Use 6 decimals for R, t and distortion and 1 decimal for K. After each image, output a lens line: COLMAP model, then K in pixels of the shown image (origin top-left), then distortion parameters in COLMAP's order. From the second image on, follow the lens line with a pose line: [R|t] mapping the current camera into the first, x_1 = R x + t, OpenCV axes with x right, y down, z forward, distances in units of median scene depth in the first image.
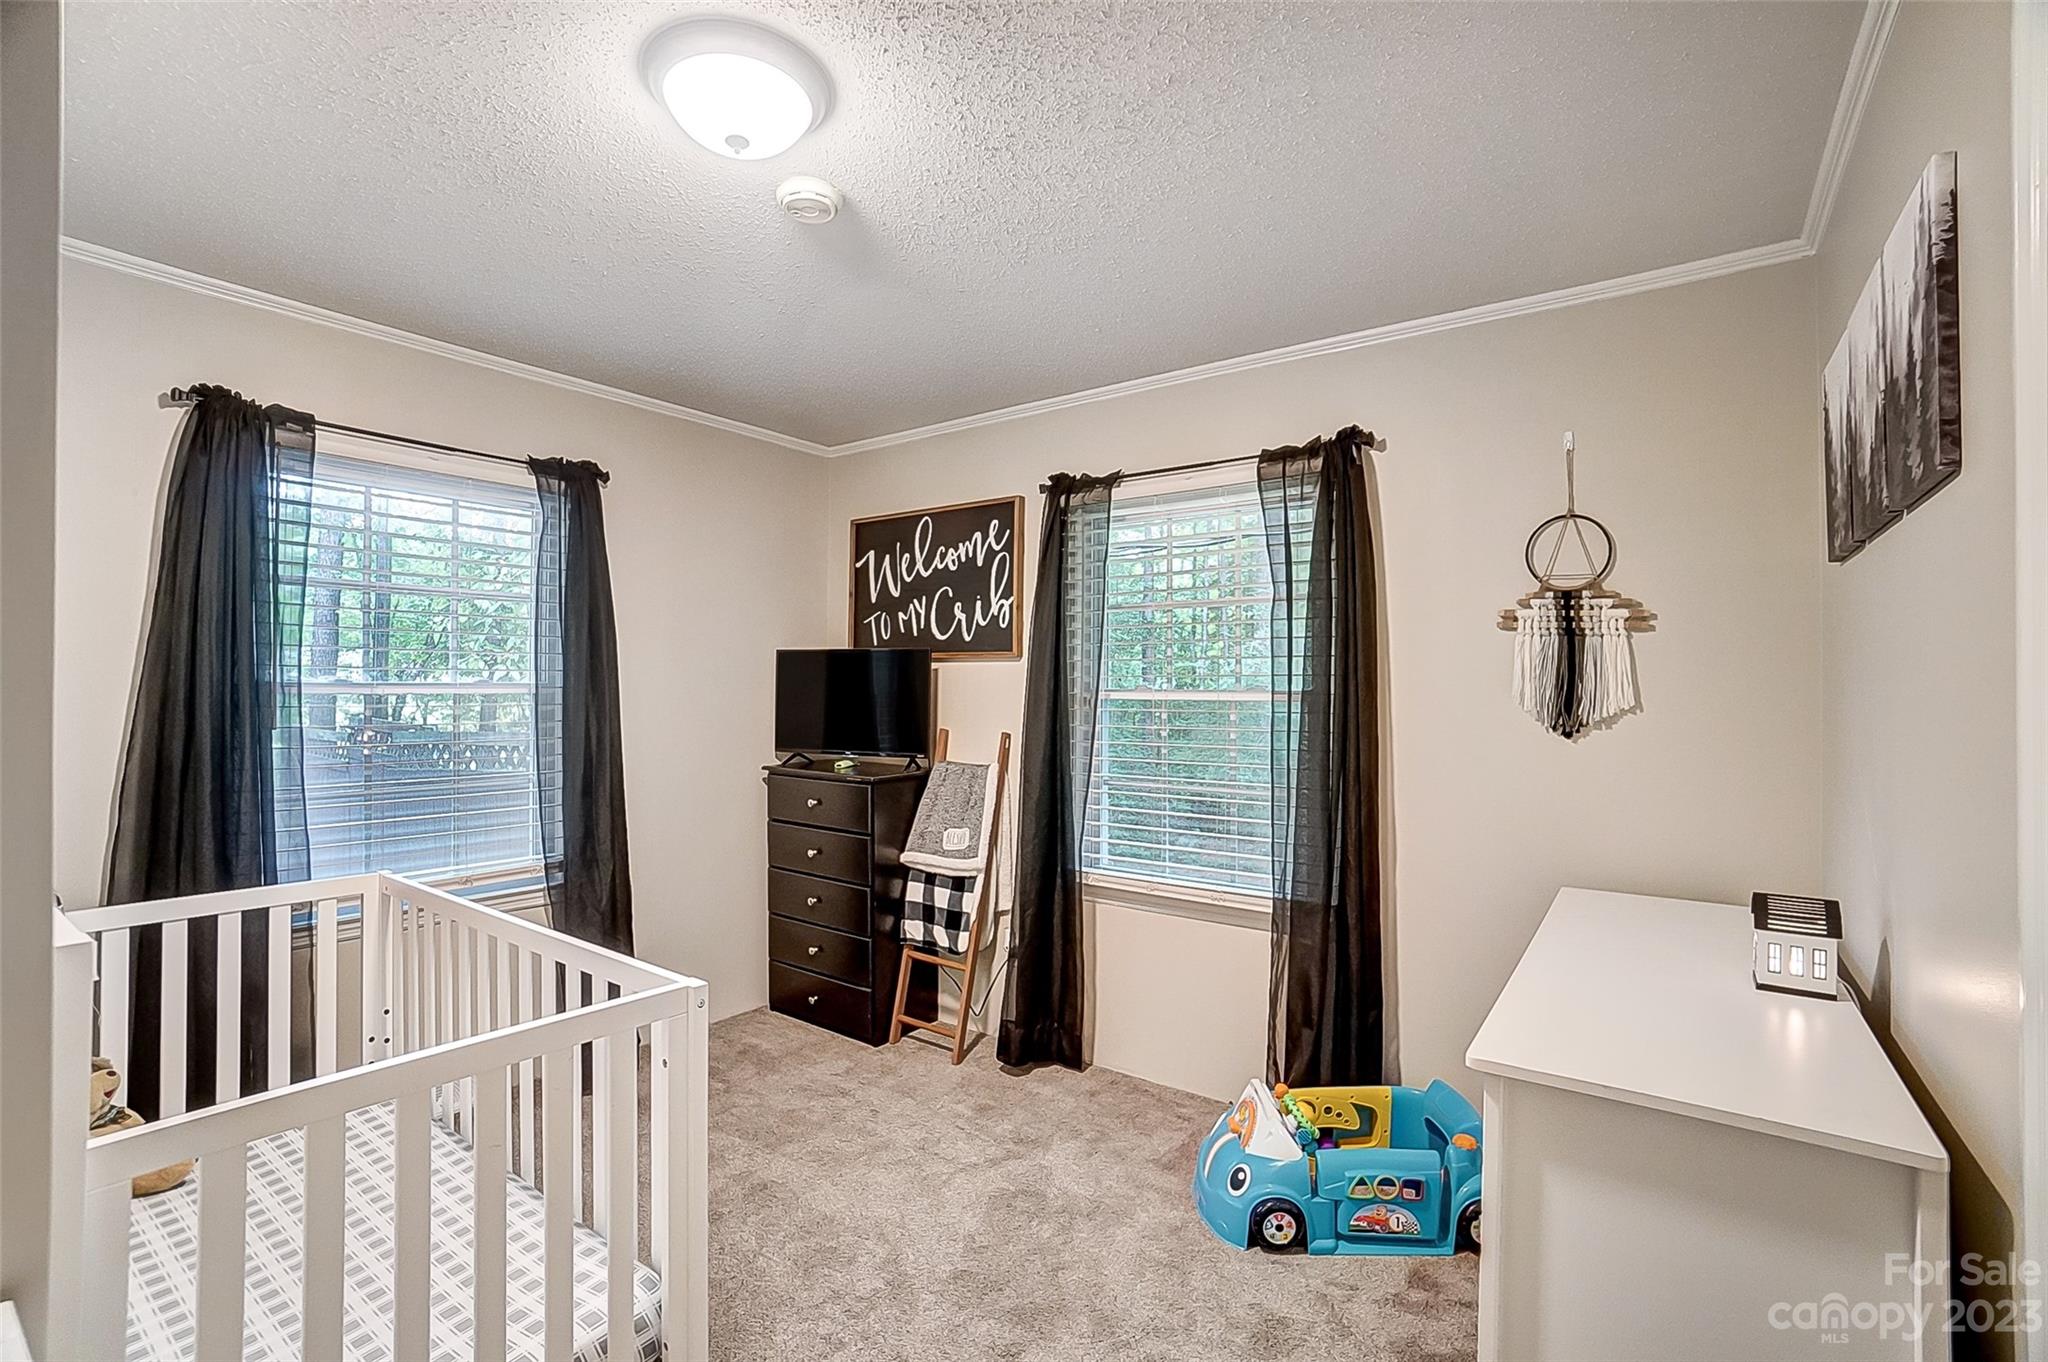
lens RADIAL K [[920.9, 0, 1013.1], [0, 920.9, 682.6], [0, 0, 1]] dist [-0.081987, 0.028767]
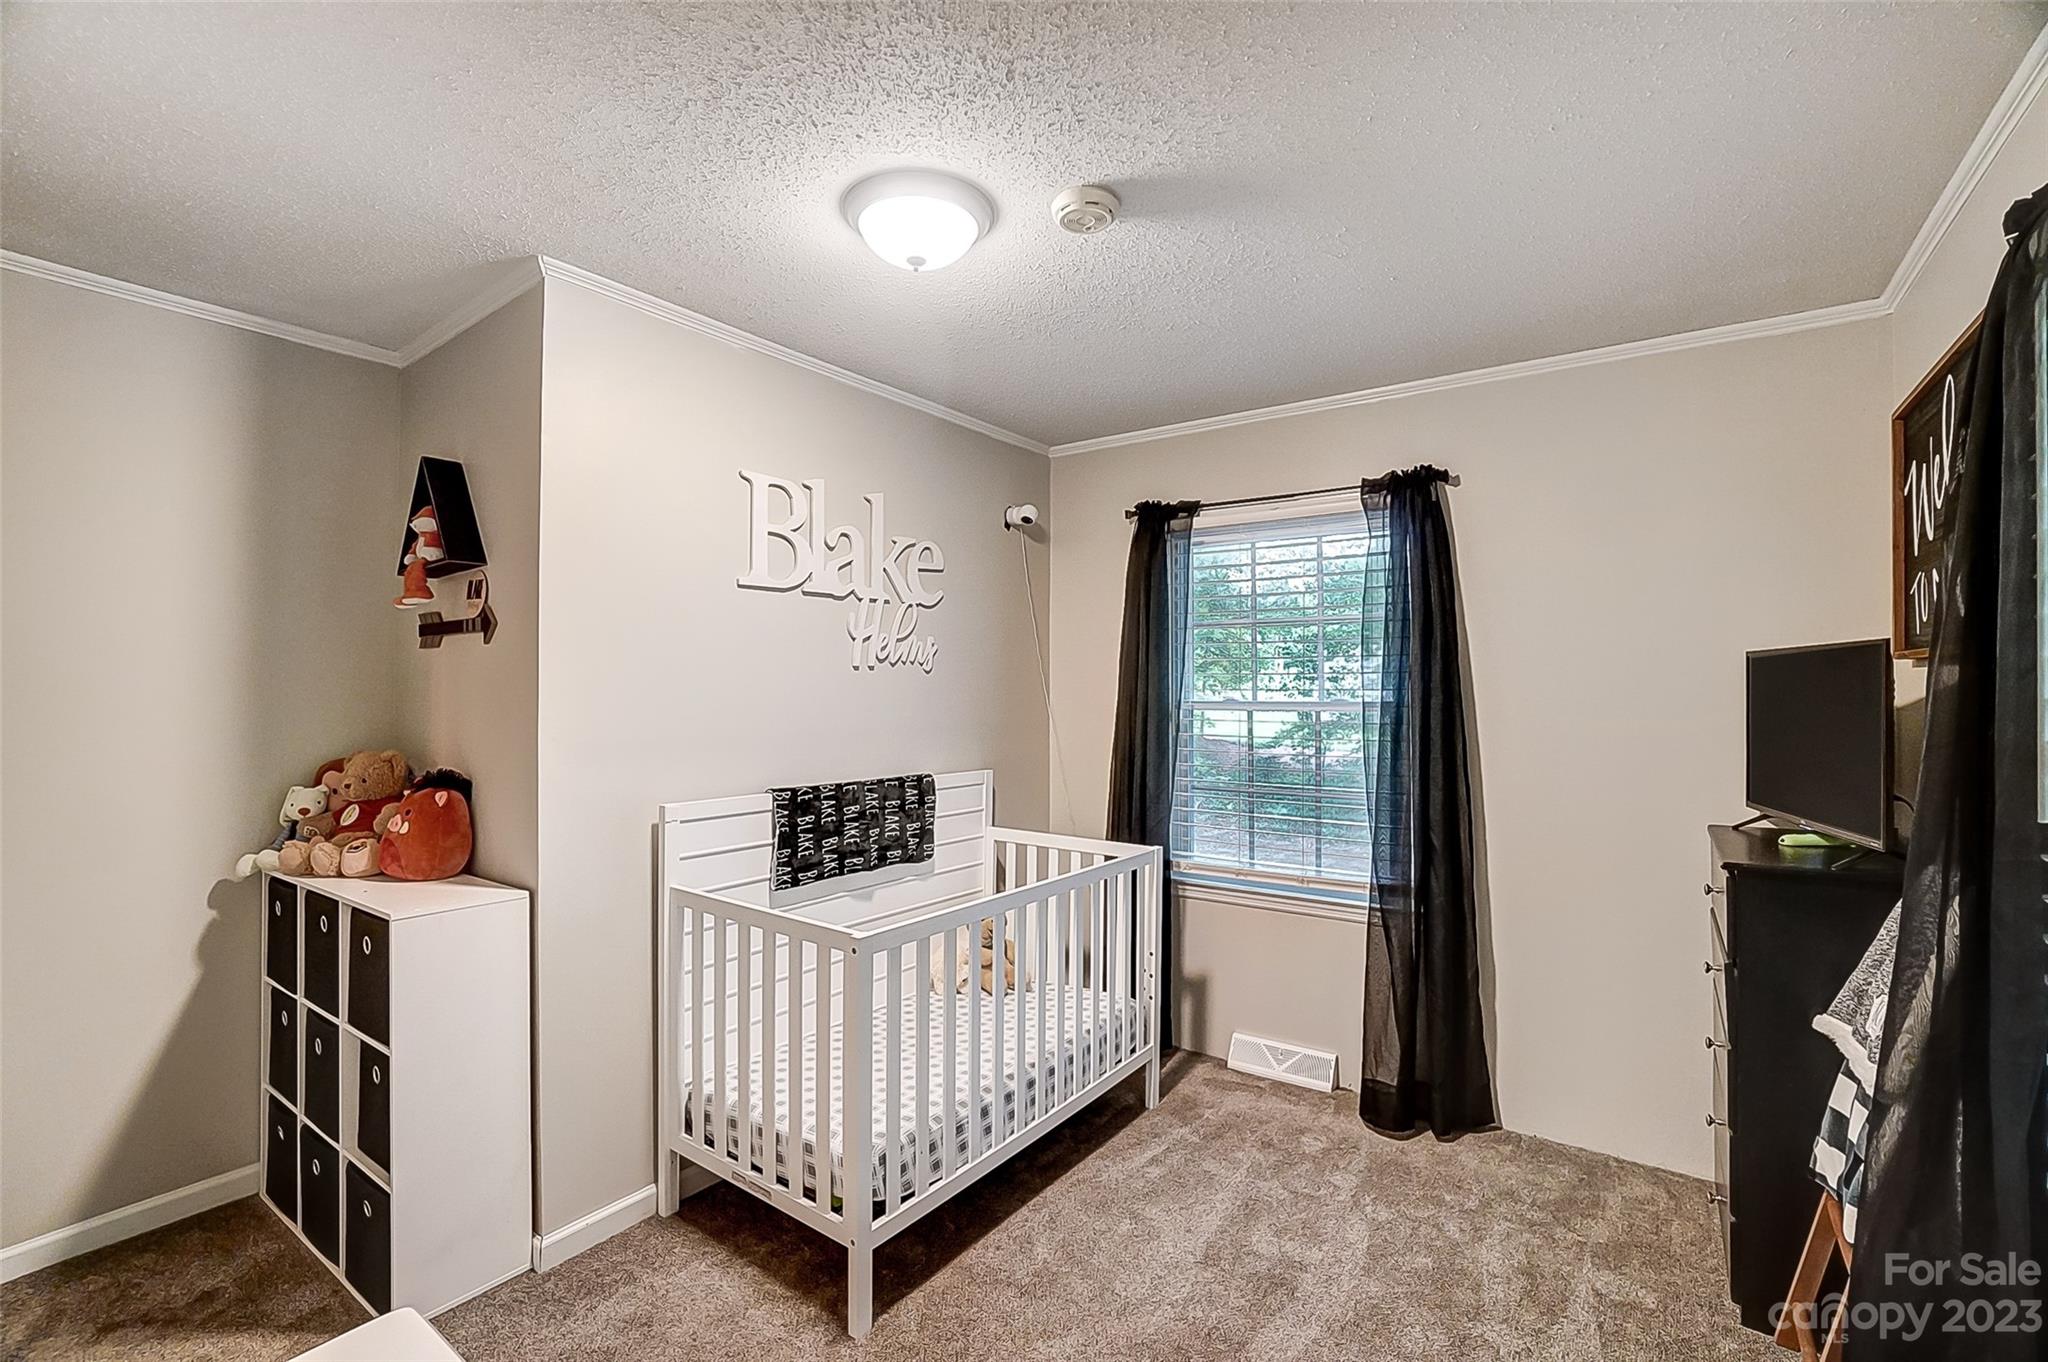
lens RADIAL K [[899.0, 0, 1022.3], [0, 899.0, 695.3], [0, 0, 1]] dist [-0.001417, -0.000103]
pose [[0.019134, -0.001283, -0.999816, 0.552482], [0.002580, 0.999996, -0.001233, -0.007668], [0.999814, -0.002556, 0.019137, 0.688128]]
